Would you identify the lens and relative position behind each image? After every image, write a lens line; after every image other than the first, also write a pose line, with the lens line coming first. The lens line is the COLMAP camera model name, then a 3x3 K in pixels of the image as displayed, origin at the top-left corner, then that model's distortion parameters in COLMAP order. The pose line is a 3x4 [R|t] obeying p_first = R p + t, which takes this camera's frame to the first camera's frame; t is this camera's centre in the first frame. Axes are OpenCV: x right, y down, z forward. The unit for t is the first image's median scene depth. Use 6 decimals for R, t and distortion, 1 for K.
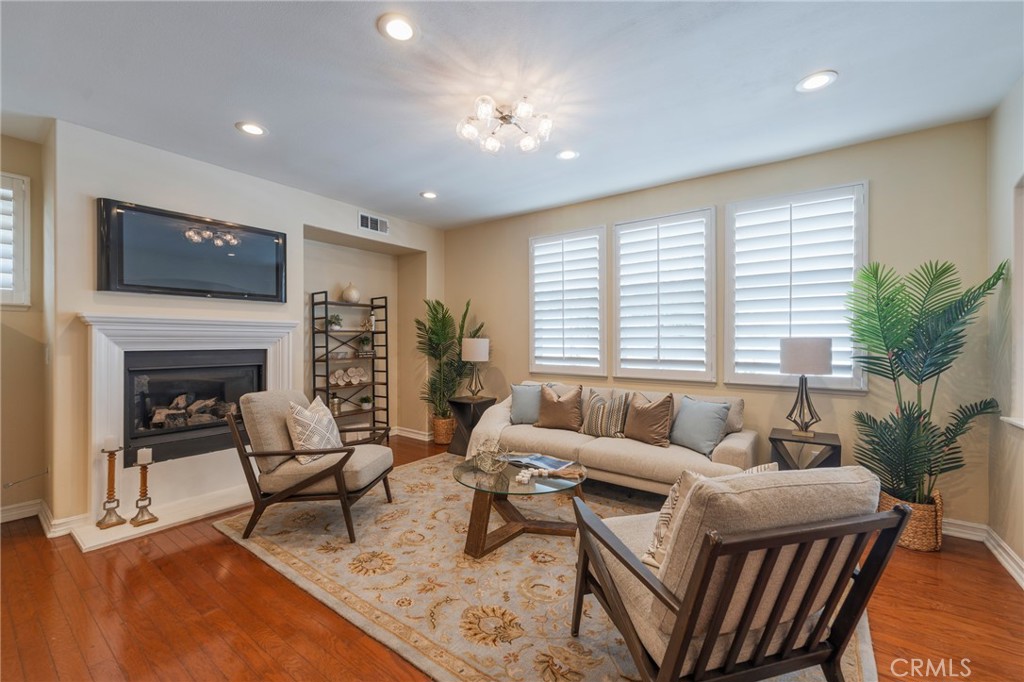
lens RADIAL K [[415.7, 0, 514.1], [0, 415.7, 339.2], [0, 0, 1]] dist [0.001763, -0.001224]
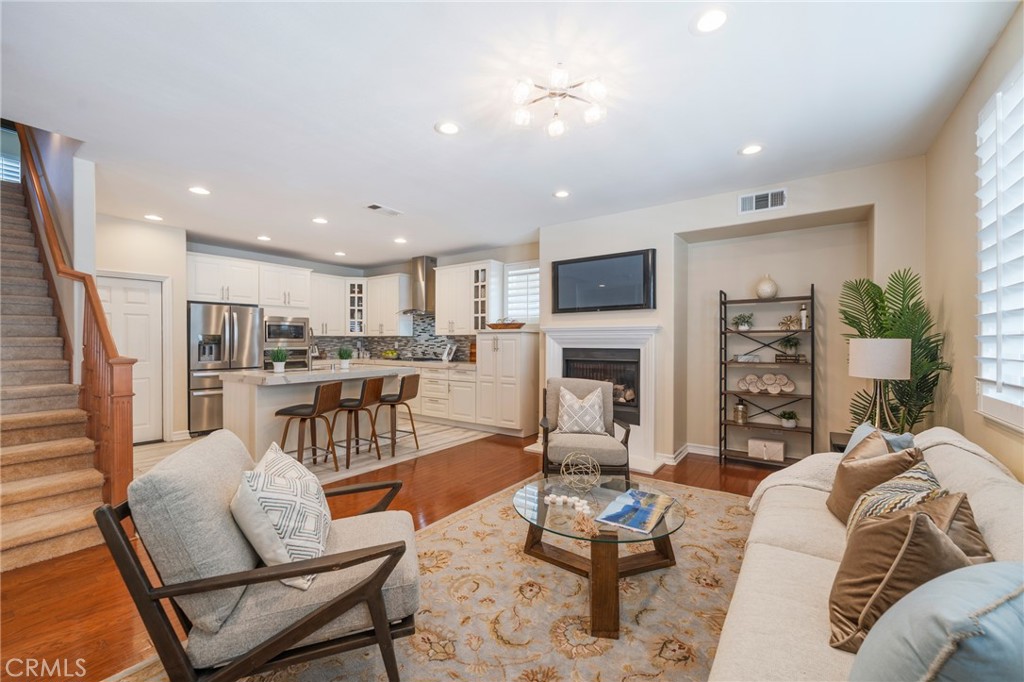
lens RADIAL K [[415.7, 0, 512.8], [0, 415.7, 344.1], [0, 0, 1]] dist [0.001763, -0.001224]
pose [[0.006660, 0.007032, -0.999953, 0.635443], [0.000845, 0.999975, 0.007038, 0.000820], [0.999977, -0.000892, 0.006653, 0.648066]]
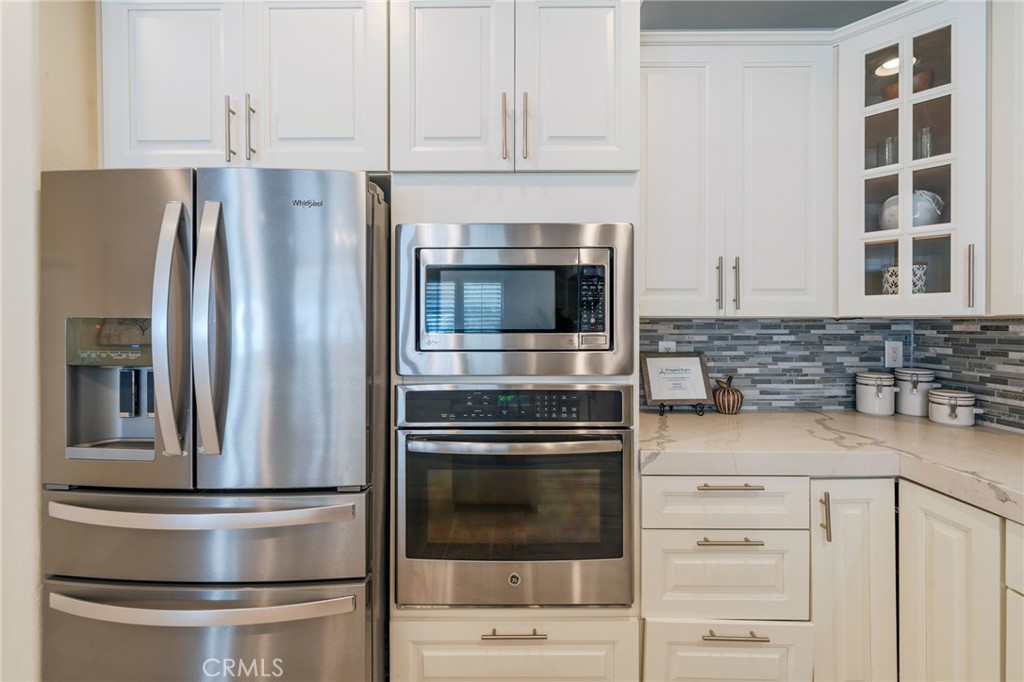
lens RADIAL K [[415.7, 0, 507.3], [0, 415.7, 325.0], [0, 0, 1]] dist [0.001763, -0.001224]
pose [[-0.822898, 0.000237, -0.568189, -0.986440], [-0.000519, 0.999999, 0.001168, -0.018745], [0.568189, 0.001256, -0.822897, -0.039747]]
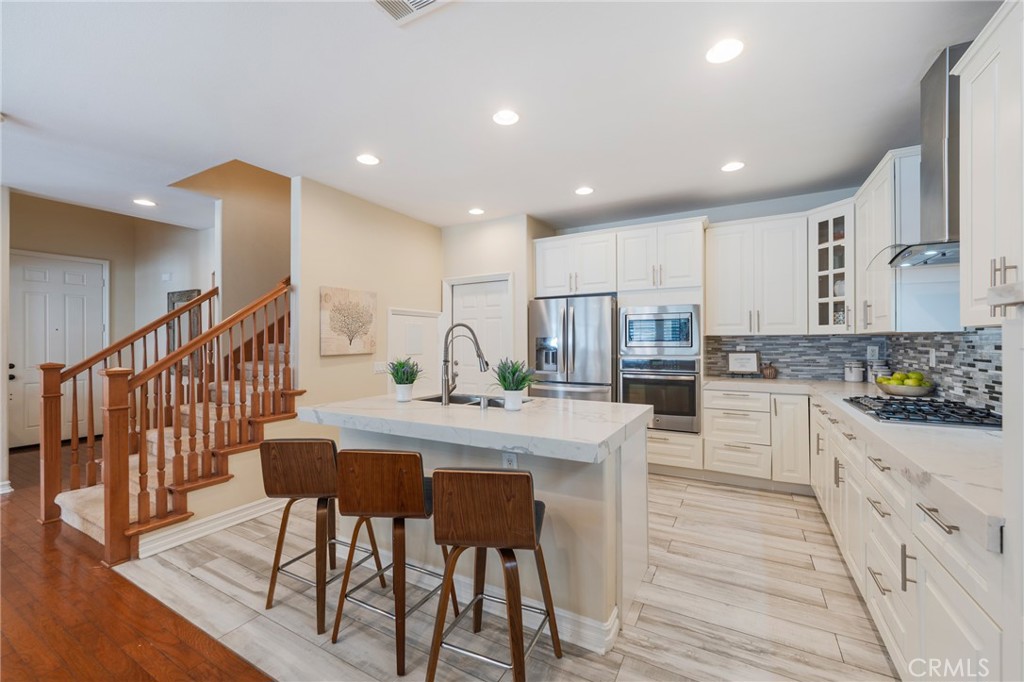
lens RADIAL K [[415.7, 0, 511.9], [0, 415.7, 340.1], [0, 0, 1]] dist [0.001763, -0.001224]
pose [[-0.993166, 0.003887, -0.116644, -0.679726], [0.004342, 0.999984, -0.003650, -0.012775], [0.116628, -0.004132, -0.993167, 0.726359]]
